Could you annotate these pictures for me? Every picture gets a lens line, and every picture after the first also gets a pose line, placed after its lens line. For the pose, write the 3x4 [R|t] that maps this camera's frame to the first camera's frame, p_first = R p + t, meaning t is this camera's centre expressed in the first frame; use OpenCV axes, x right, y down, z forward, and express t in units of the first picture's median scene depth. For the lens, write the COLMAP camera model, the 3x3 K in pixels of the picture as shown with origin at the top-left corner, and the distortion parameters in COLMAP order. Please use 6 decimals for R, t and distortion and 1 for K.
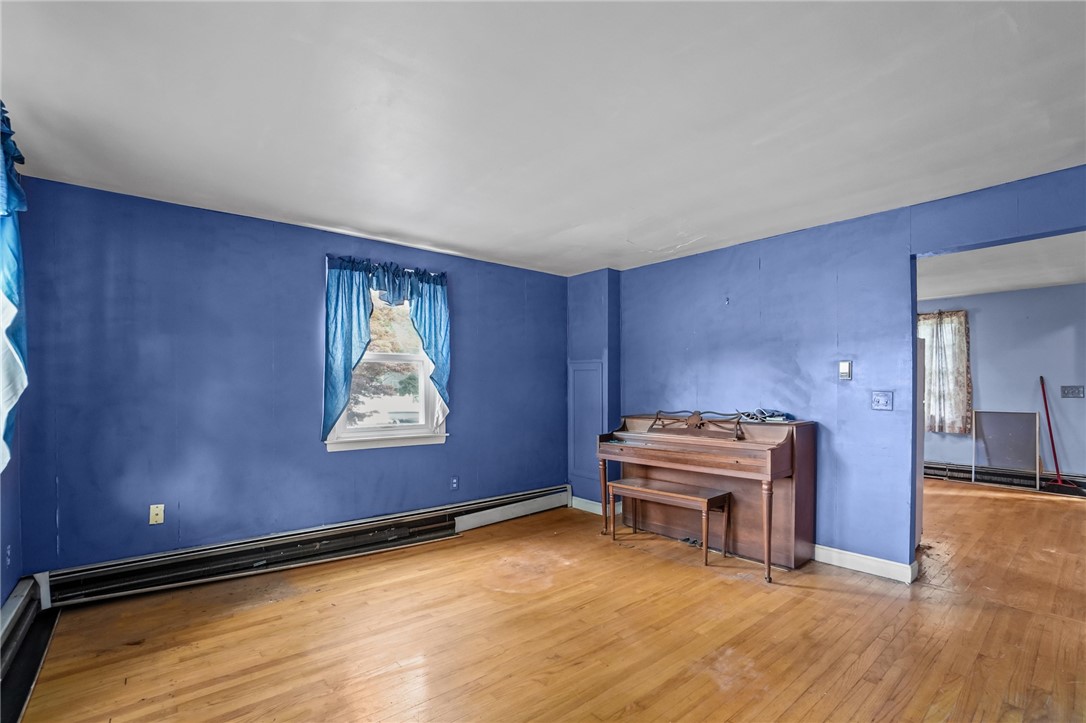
lens RADIAL K [[493.3, 0, 562.0], [0, 493.3, 391.7], [0, 0, 1]] dist [-0.002874, -0.000468]
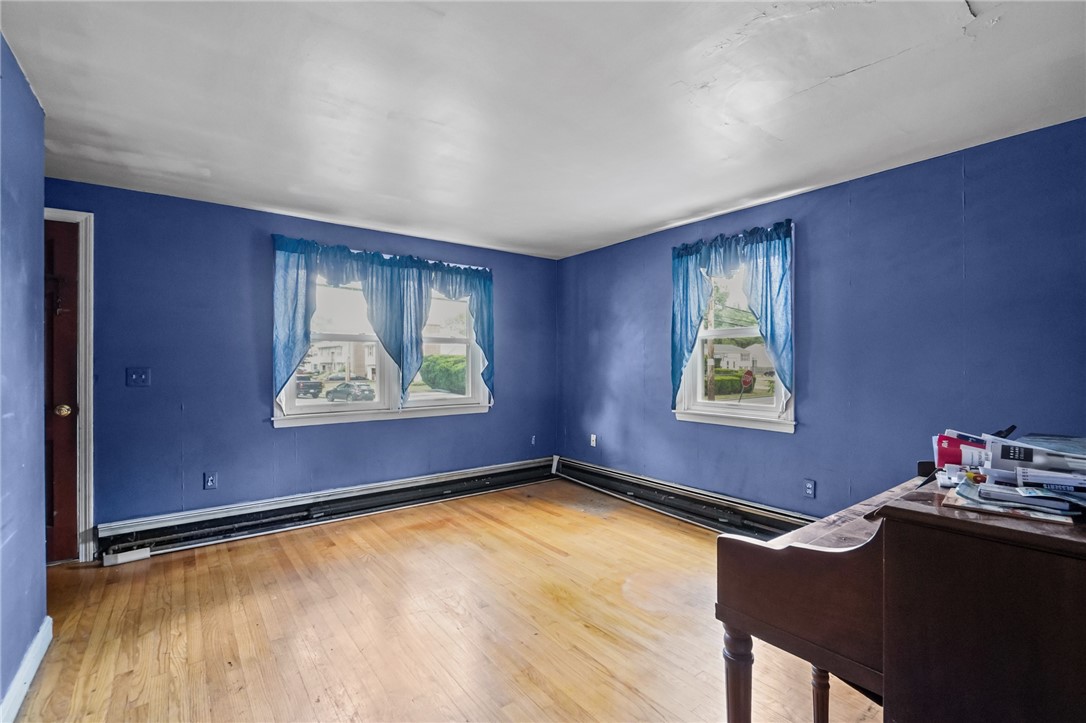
lens RADIAL K [[493.3, 0, 543.4], [0, 493.3, 364.1], [0, 0, 1]] dist [-0.002874, -0.000468]
pose [[-0.062961, -0.006220, -0.997997, 0.770357], [-0.014479, 0.999881, -0.005318, 0.004120], [0.997911, 0.014115, -0.063043, 0.857230]]
